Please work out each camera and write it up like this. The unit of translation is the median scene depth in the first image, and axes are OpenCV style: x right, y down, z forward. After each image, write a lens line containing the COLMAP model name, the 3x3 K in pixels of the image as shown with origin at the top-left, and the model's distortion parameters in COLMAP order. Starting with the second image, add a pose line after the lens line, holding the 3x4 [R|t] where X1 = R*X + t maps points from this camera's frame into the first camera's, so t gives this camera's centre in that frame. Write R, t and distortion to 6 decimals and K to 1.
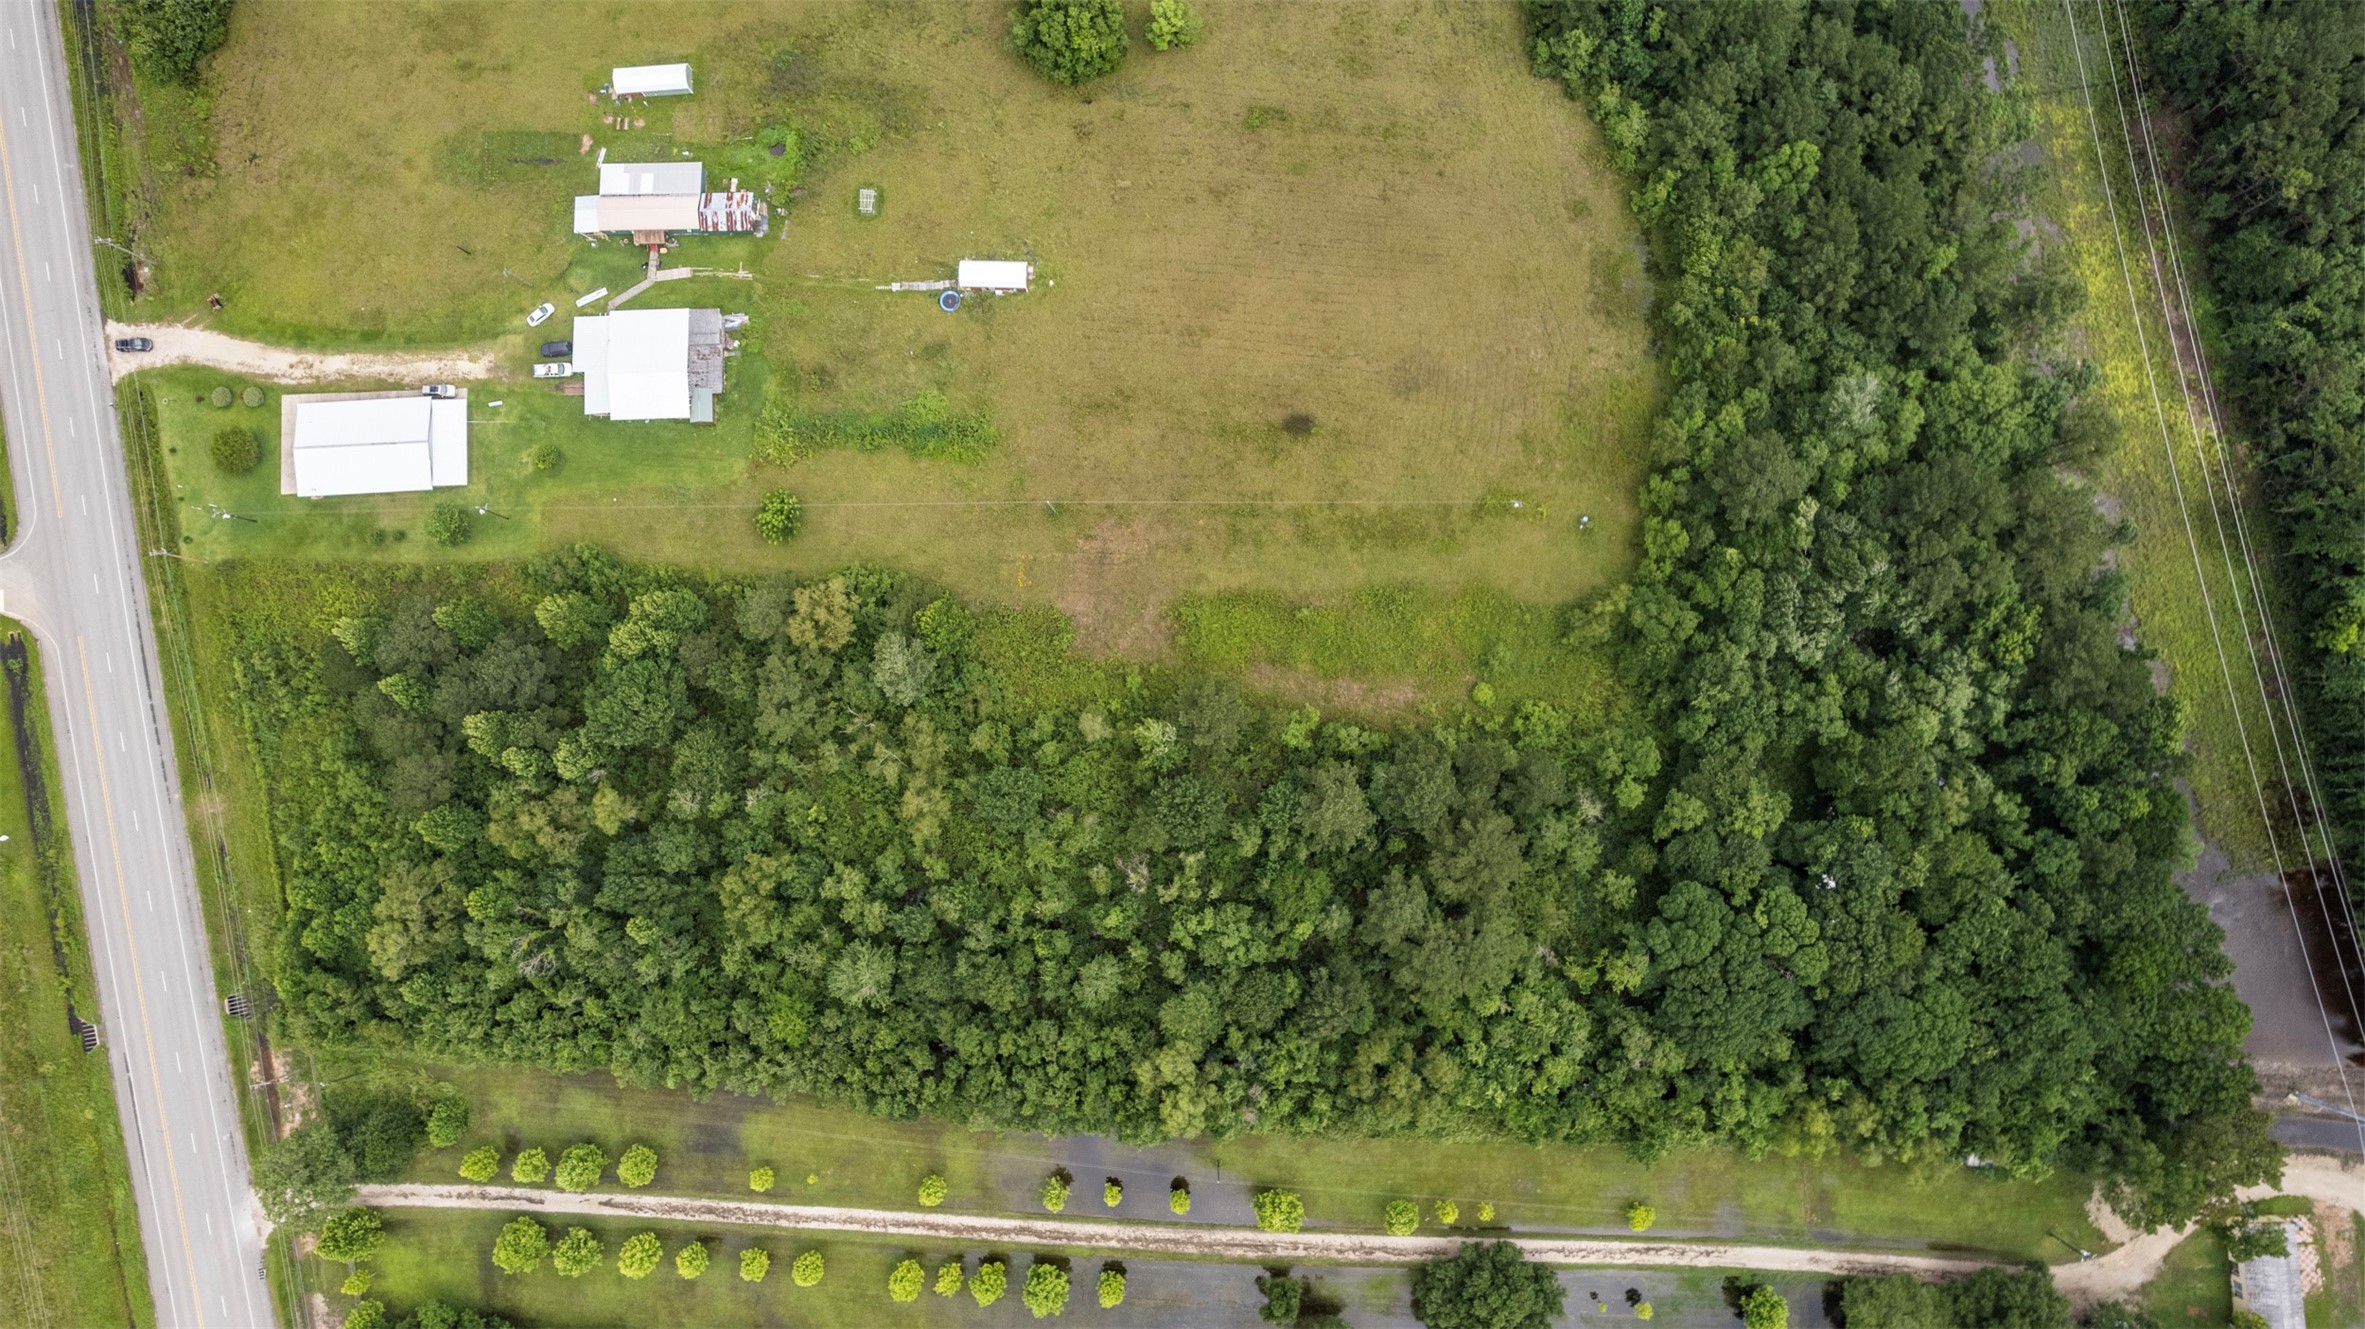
lens RADIAL K [[1556.1, 0, 1147.6], [0, 1556.1, 673.4], [0, 0, 1]] dist [-0.131426, 0.138146]
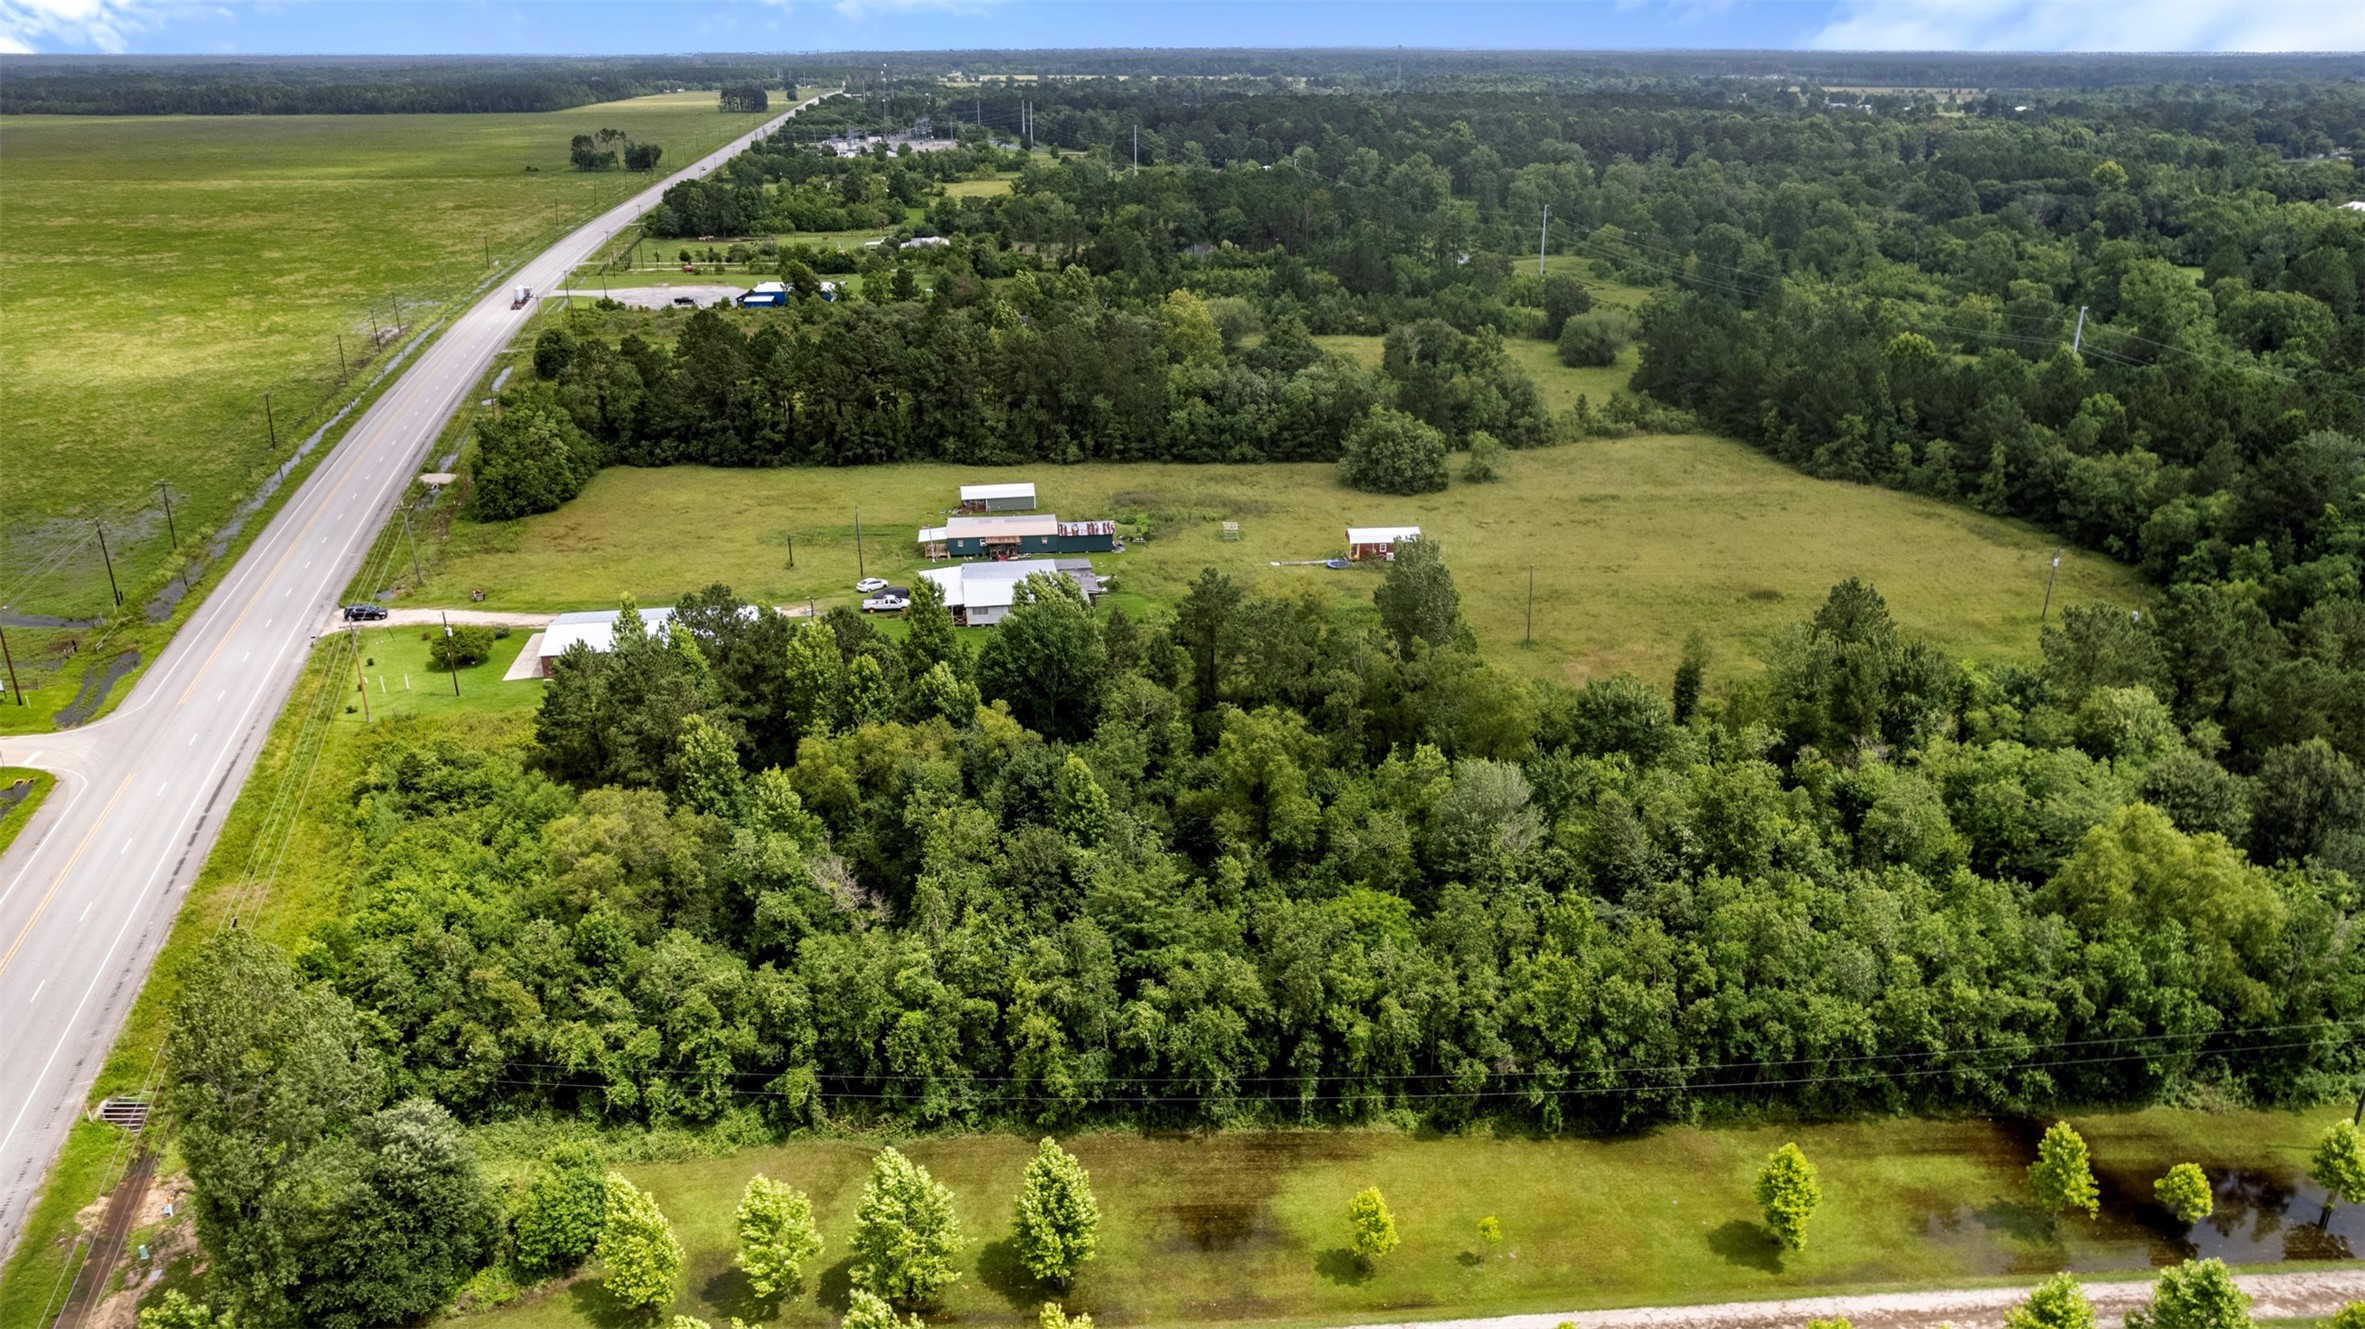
lens RADIAL K [[1602.5, 0, 1178.0], [0, 1602.5, 653.1], [0, 0, 1]] dist [-0.081612, 0.080551]
pose [[0.992946, -0.041854, 0.110935, -0.331534], [0.118409, 0.398569, -0.909462, 0.627777], [-0.006151, 0.916183, 0.400714, 0.677145]]
